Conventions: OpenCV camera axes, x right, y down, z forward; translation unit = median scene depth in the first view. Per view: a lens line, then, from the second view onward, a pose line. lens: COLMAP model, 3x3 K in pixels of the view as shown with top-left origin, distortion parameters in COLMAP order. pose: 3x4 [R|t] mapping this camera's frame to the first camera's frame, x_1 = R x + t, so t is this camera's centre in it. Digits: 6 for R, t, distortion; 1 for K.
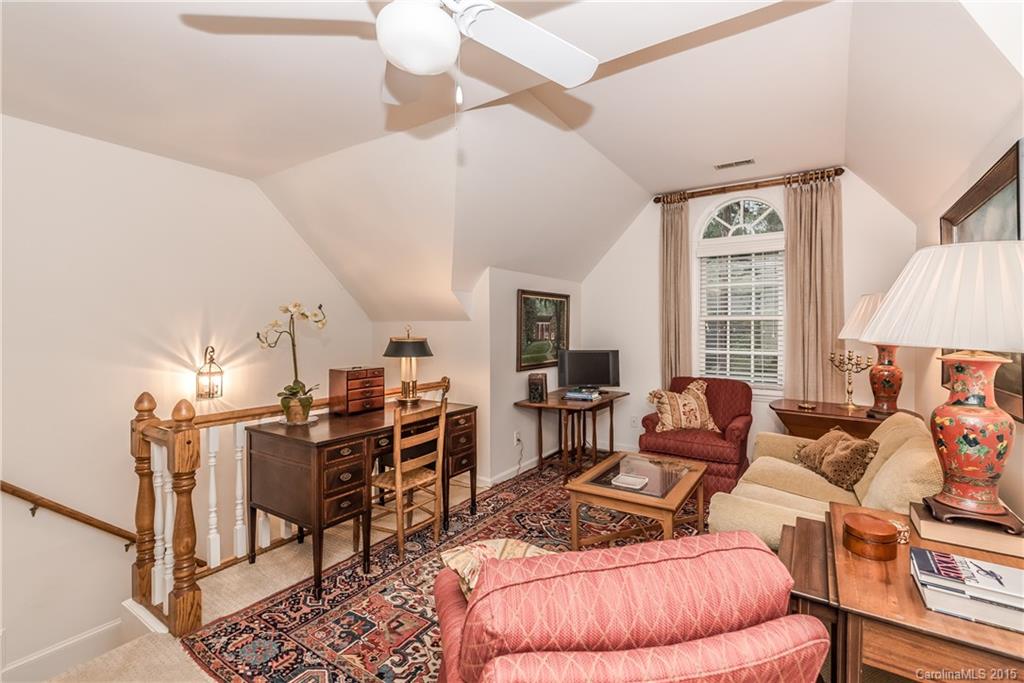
lens RADIAL K [[447.1, 0, 510.4], [0, 447.1, 331.0], [0, 0, 1]] dist [-0.001076, -0.000427]
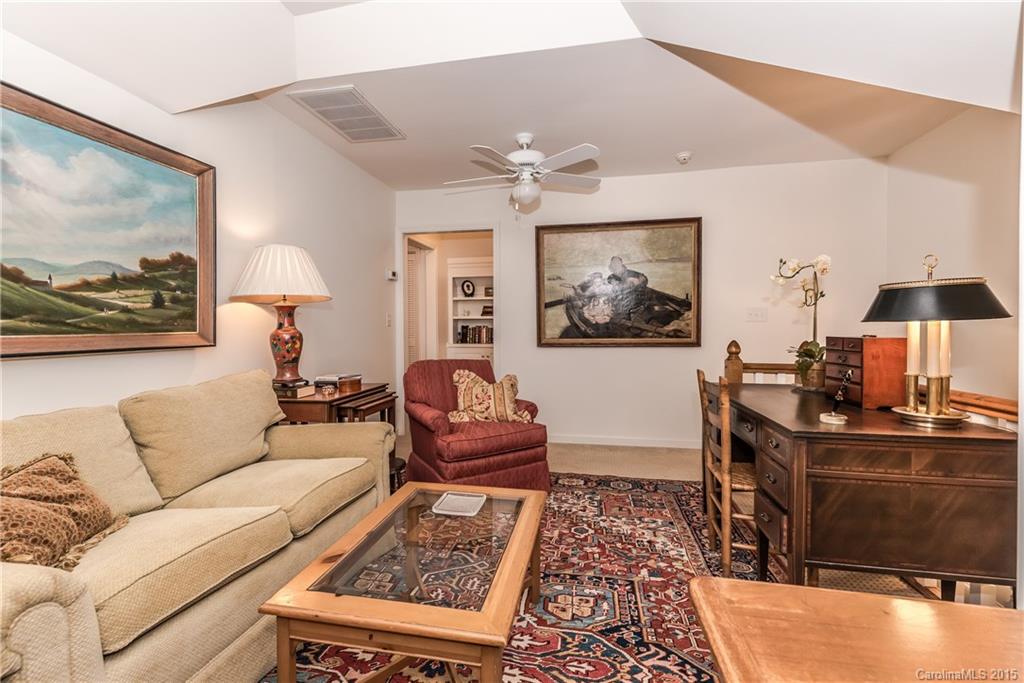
lens RADIAL K [[447.1, 0, 510.4], [0, 447.1, 331.0], [0, 0, 1]] dist [-0.001076, -0.000427]
pose [[-0.917938, 0.007991, -0.396644, 0.504266], [0.001855, 0.999873, 0.015849, 0.082012], [0.396720, 0.013813, -0.917836, 1.796038]]
